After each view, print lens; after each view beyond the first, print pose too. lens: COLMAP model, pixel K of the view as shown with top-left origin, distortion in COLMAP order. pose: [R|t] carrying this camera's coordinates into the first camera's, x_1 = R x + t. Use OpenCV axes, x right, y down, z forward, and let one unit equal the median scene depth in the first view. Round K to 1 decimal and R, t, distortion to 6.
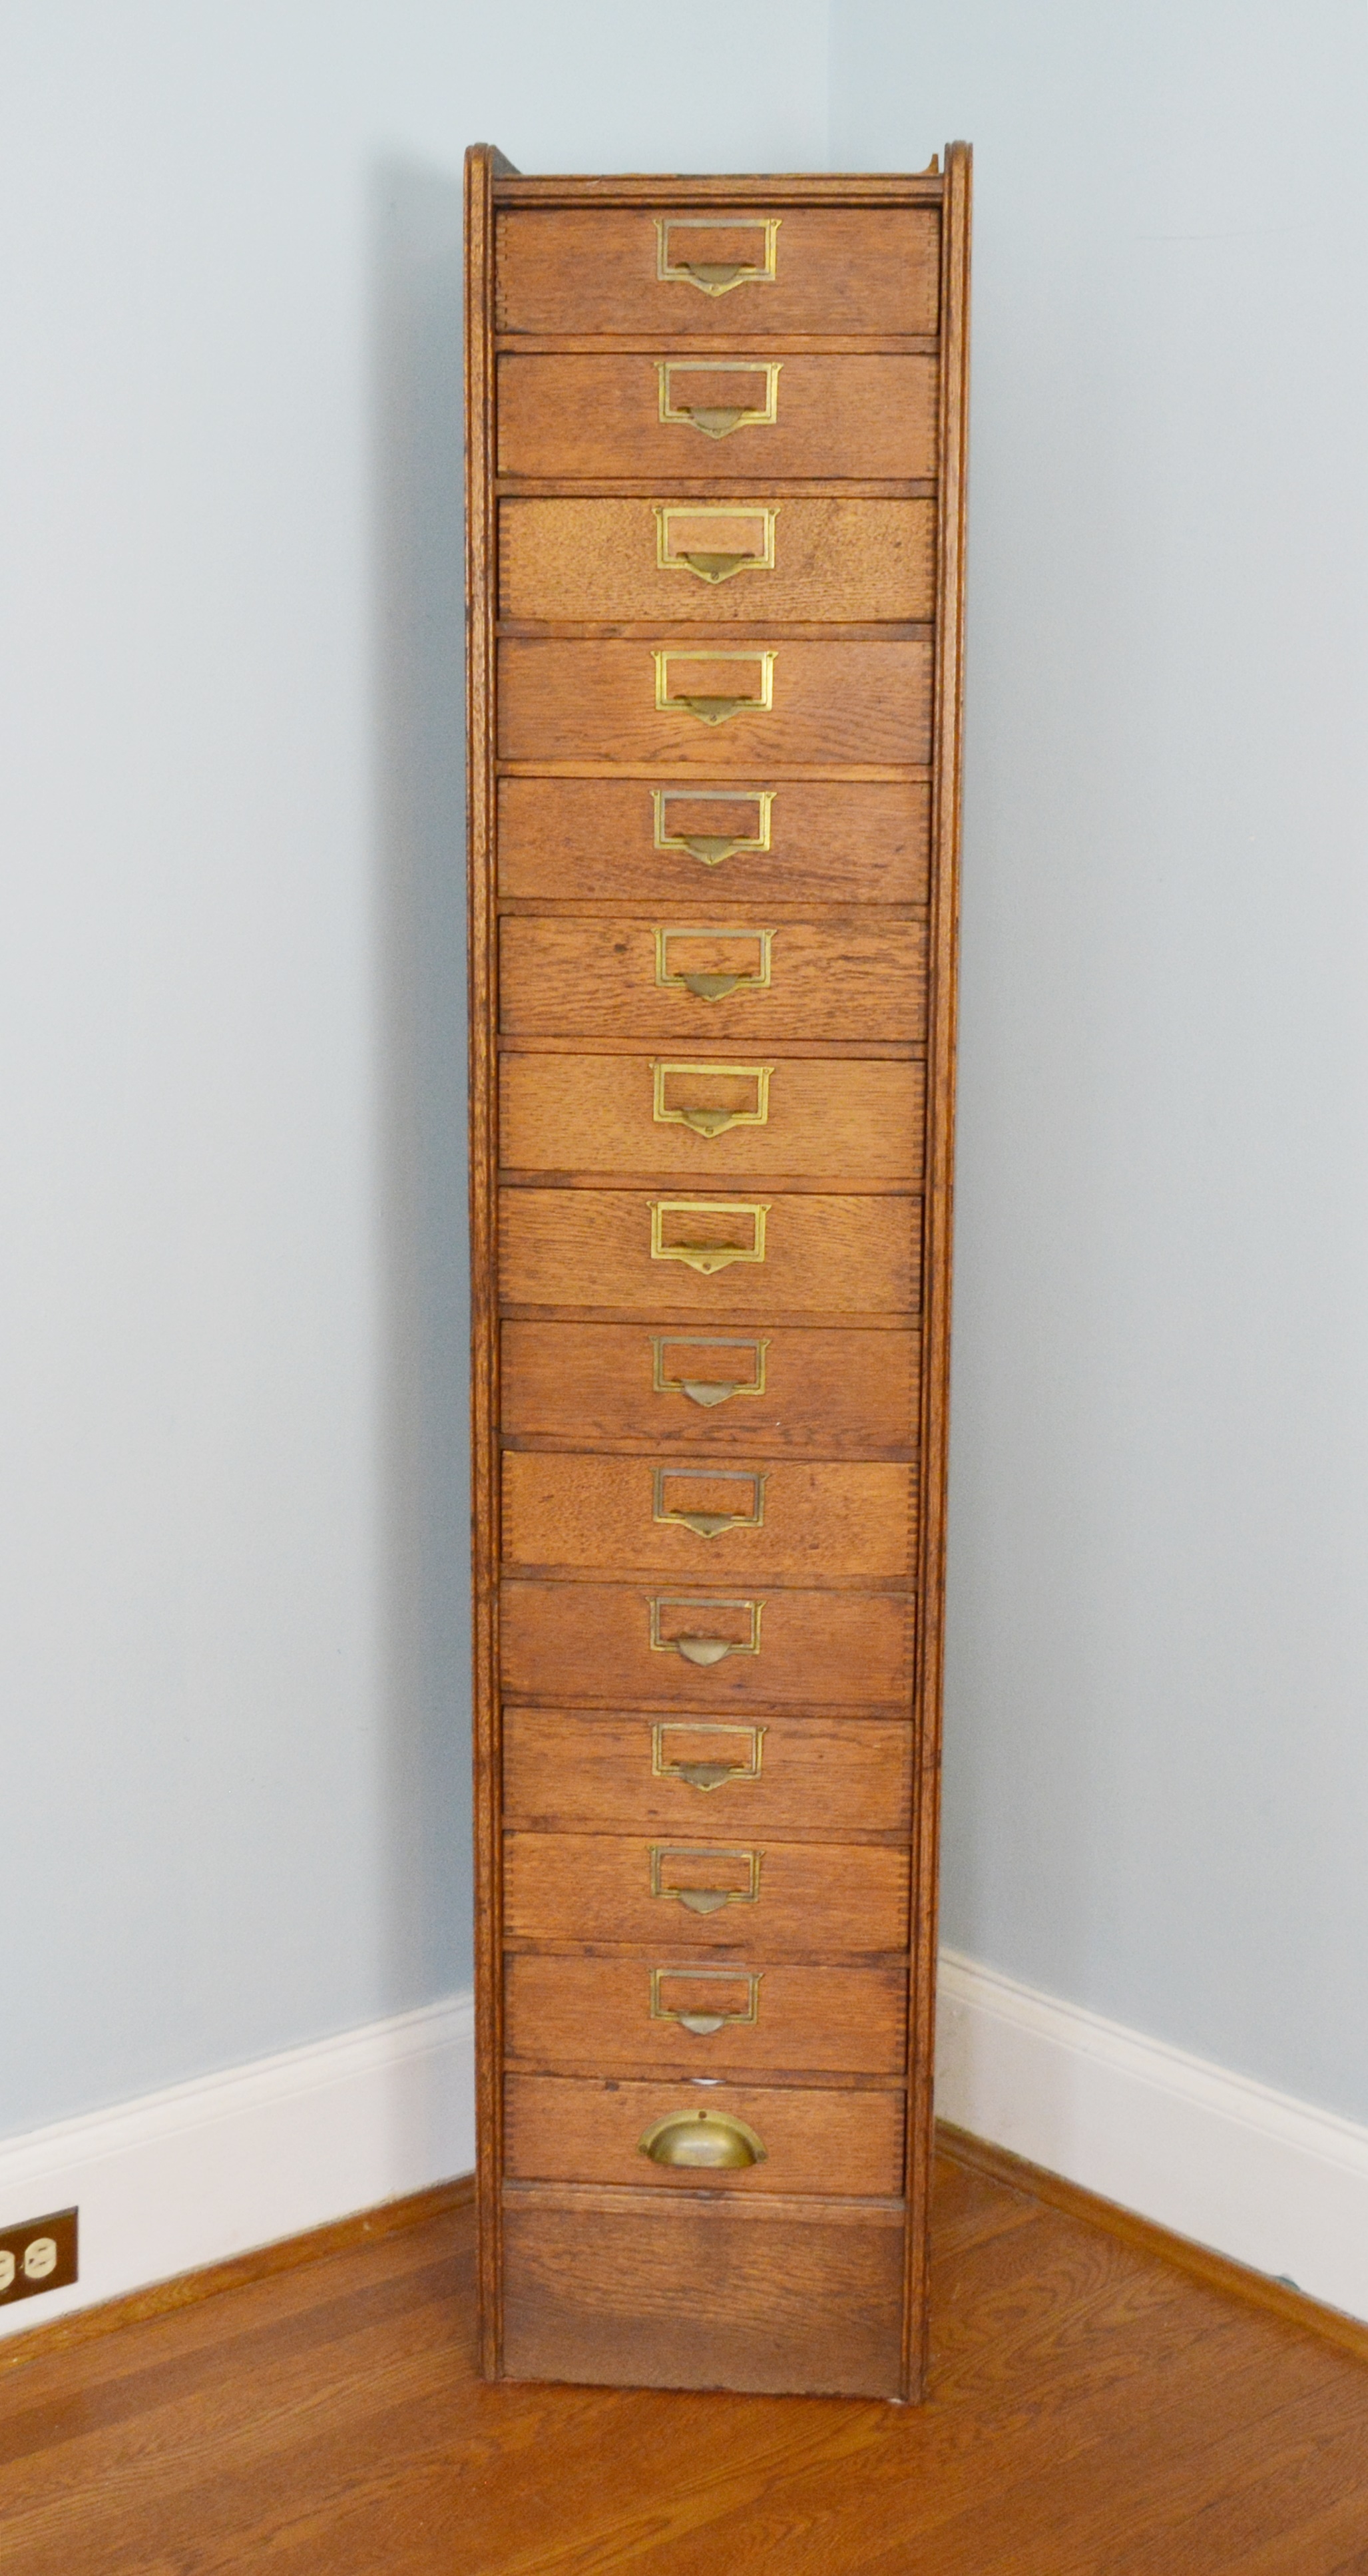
lens RADIAL K [[3251.9, 0, 690.2], [0, 3251.9, 1273.6], [0, 0, 1]] dist [-0.079203, 0.000000]
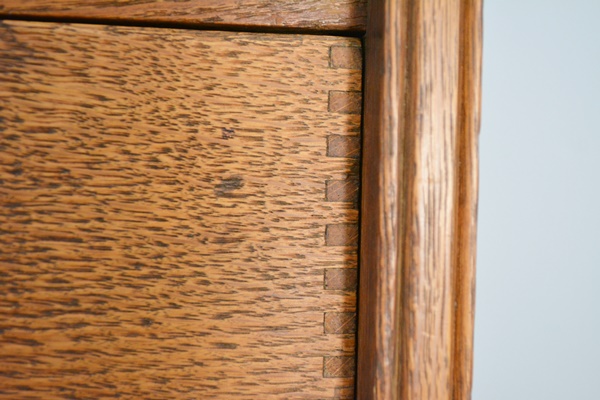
lens RADIAL K [[983.4, 0, 304.7], [0, 983.4, 206.3], [0, 0, 1]] dist [0.016672, 0.000000]
pose [[0.973976, 0.009733, 0.226443, 0.011849], [0.026839, 0.987095, -0.157868, -0.049008], [-0.225057, 0.159837, 0.961146, 0.214098]]
